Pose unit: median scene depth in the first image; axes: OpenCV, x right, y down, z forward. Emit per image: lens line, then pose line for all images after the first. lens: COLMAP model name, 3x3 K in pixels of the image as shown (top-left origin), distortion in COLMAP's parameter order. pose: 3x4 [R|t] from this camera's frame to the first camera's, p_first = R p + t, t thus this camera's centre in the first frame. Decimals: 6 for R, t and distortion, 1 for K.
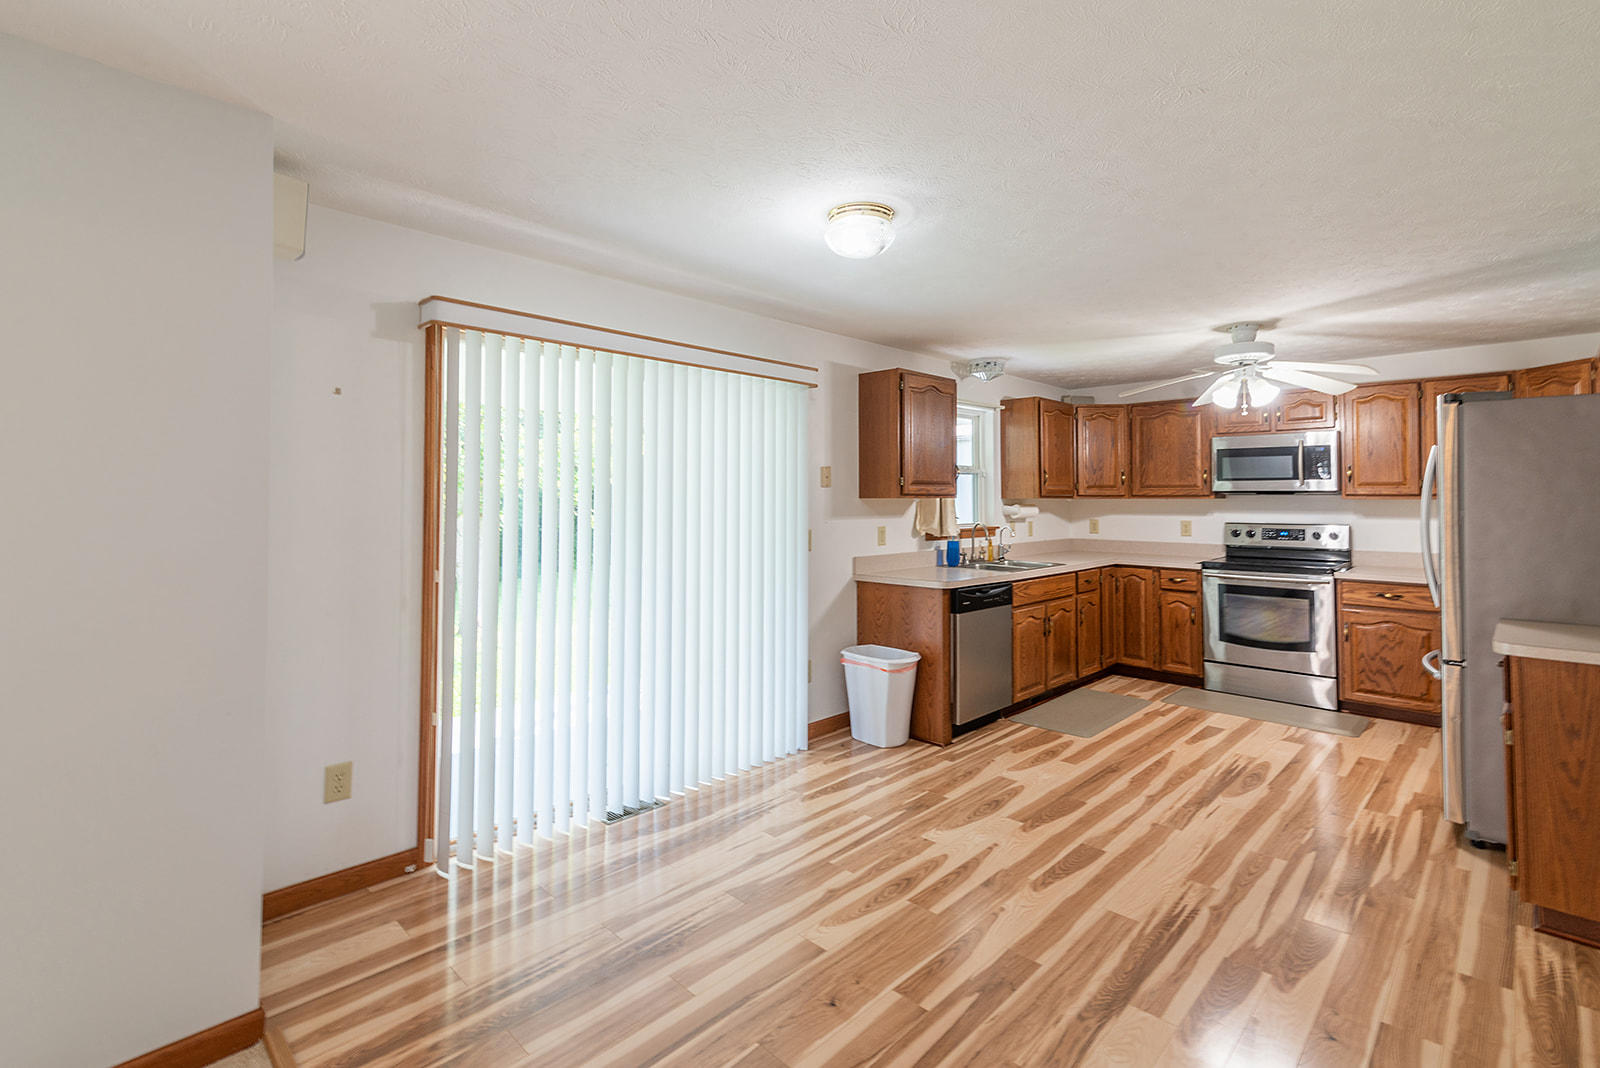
lens RADIAL K [[736.7, 0, 803.5], [0, 736.7, 478.8], [0, 0, 1]] dist [0.009631, -0.000144]
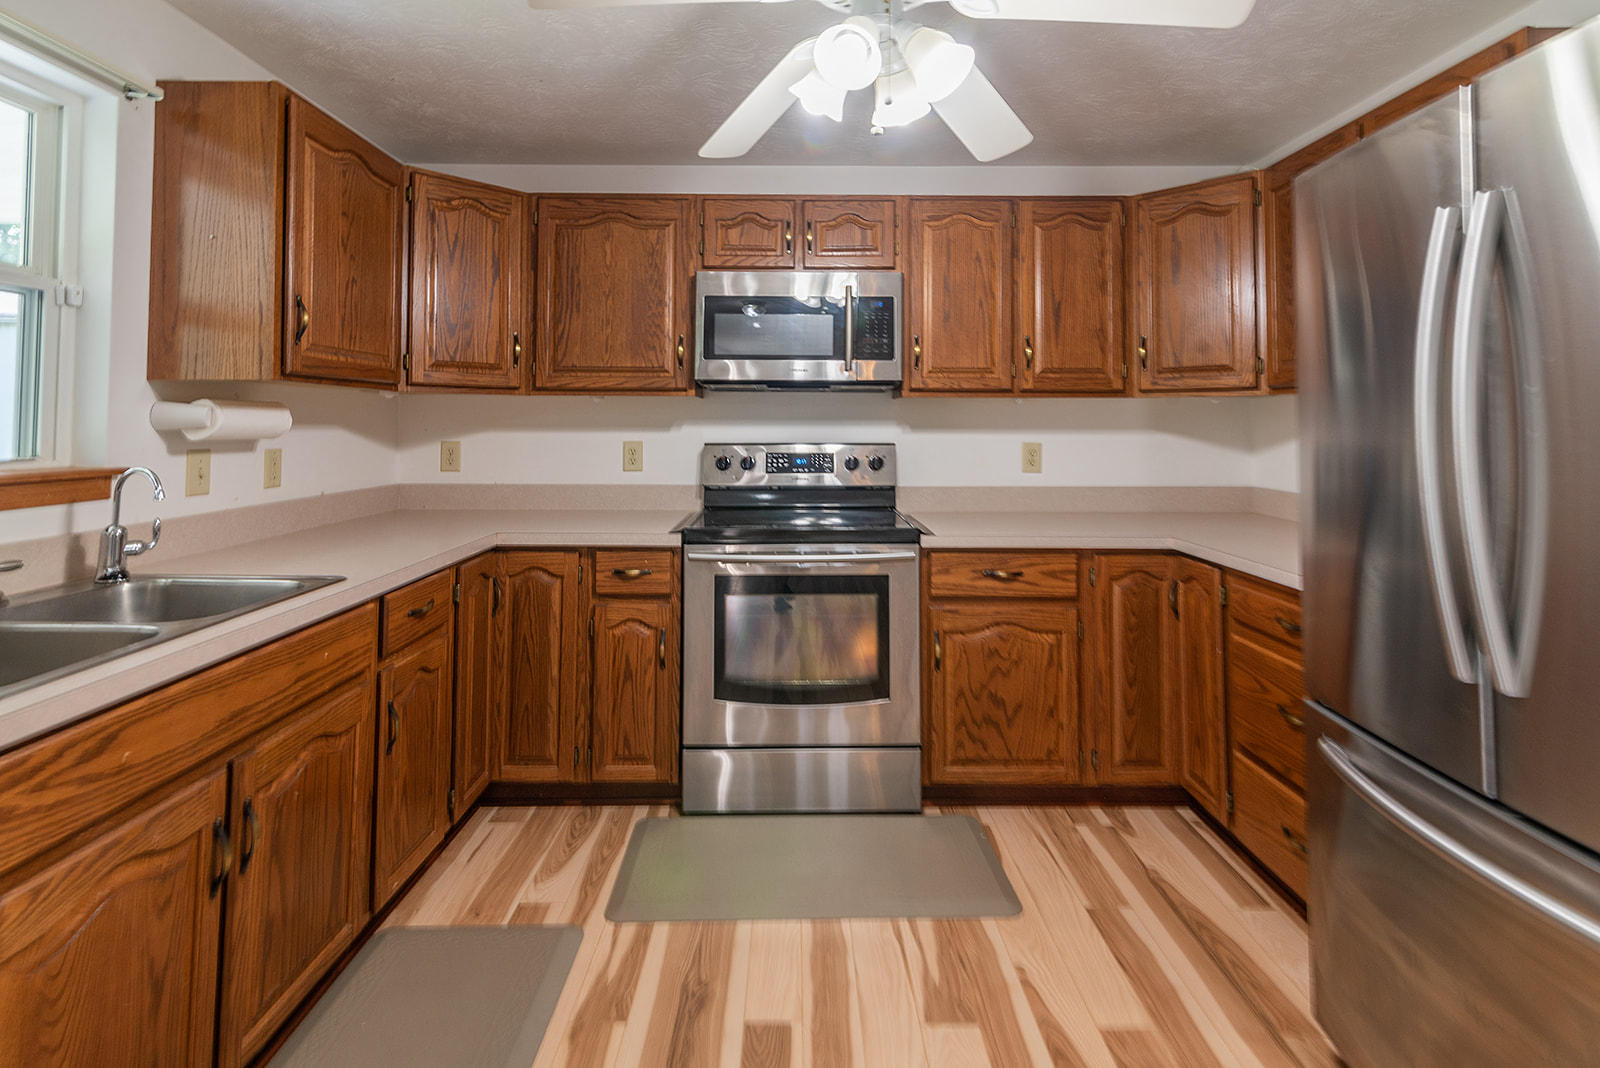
lens RADIAL K [[757.0, 0, 807.2], [0, 757.0, 395.6], [0, 0, 1]] dist [0.003696, 0.000250]
pose [[0.700521, 0.028860, 0.713048, 0.276369], [-0.022383, 0.999579, -0.018467, 0.039322], [-0.713281, -0.003023, 0.700872, 0.665402]]
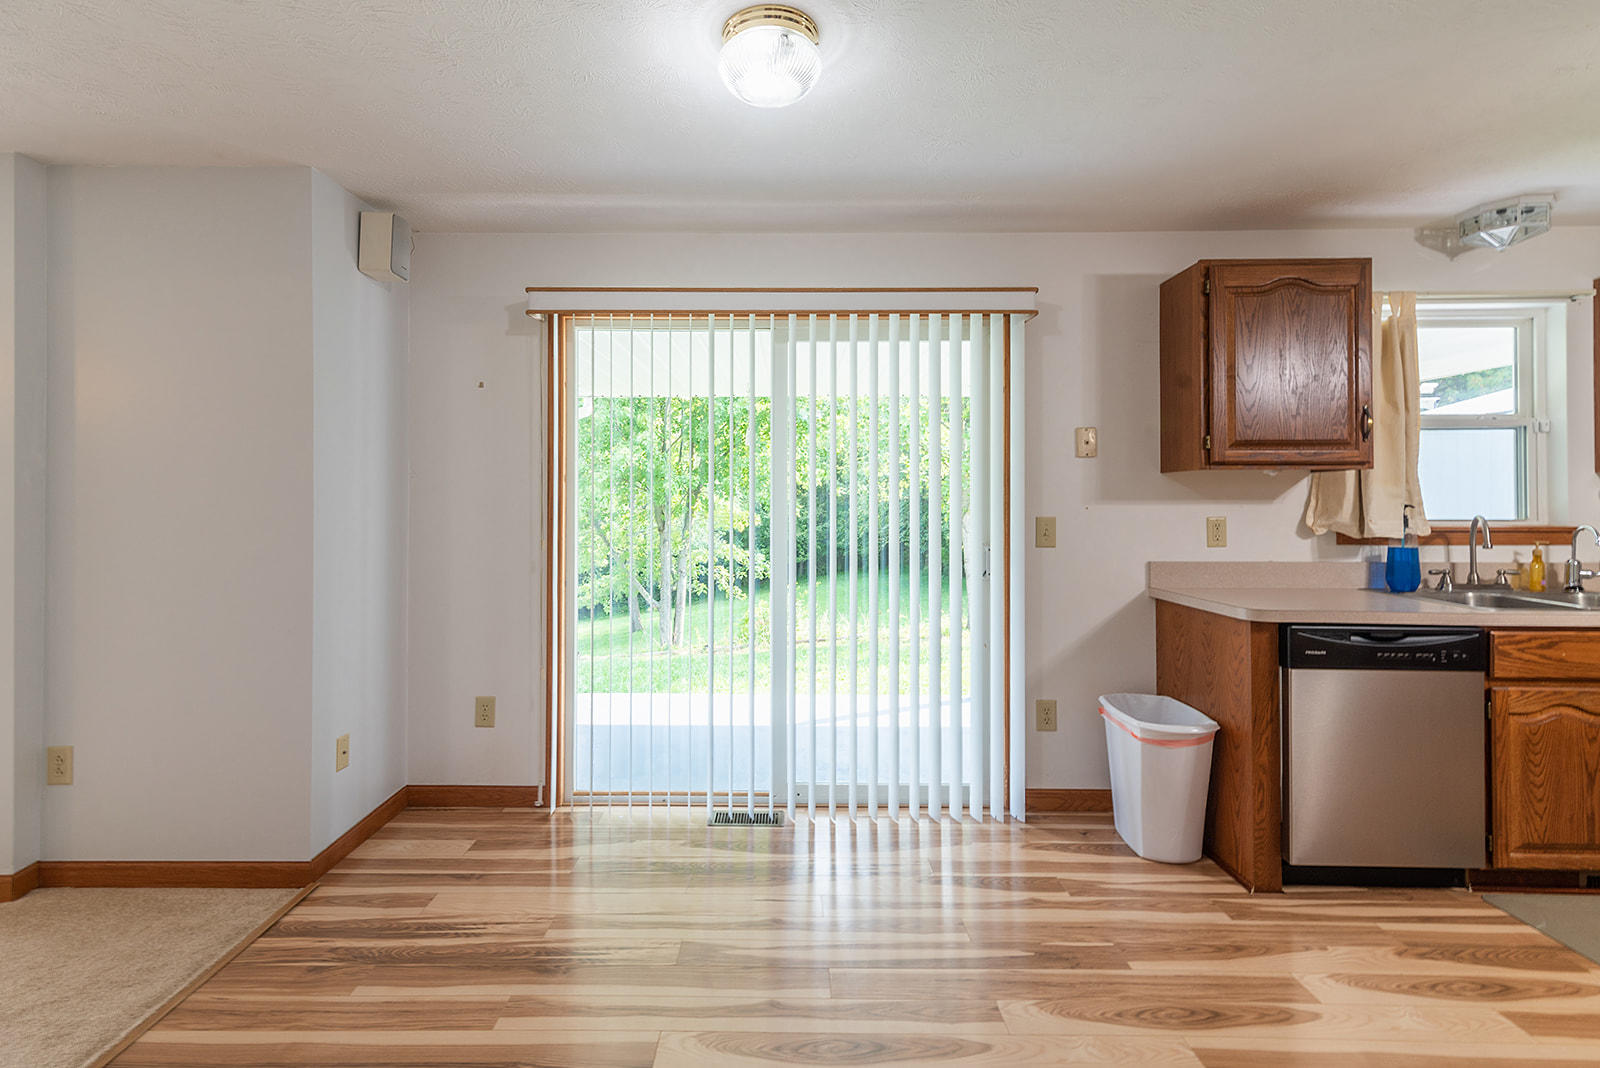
lens RADIAL K [[744.3, 0, 780.7], [0, 744.3, 497.2], [0, 0, 1]] dist [0.009720, 0.000068]
pose [[0.690400, -0.006678, -0.723397, 0.302410], [0.020574, 0.999734, 0.010406, 0.031705], [0.723135, -0.022068, 0.690354, 0.273867]]
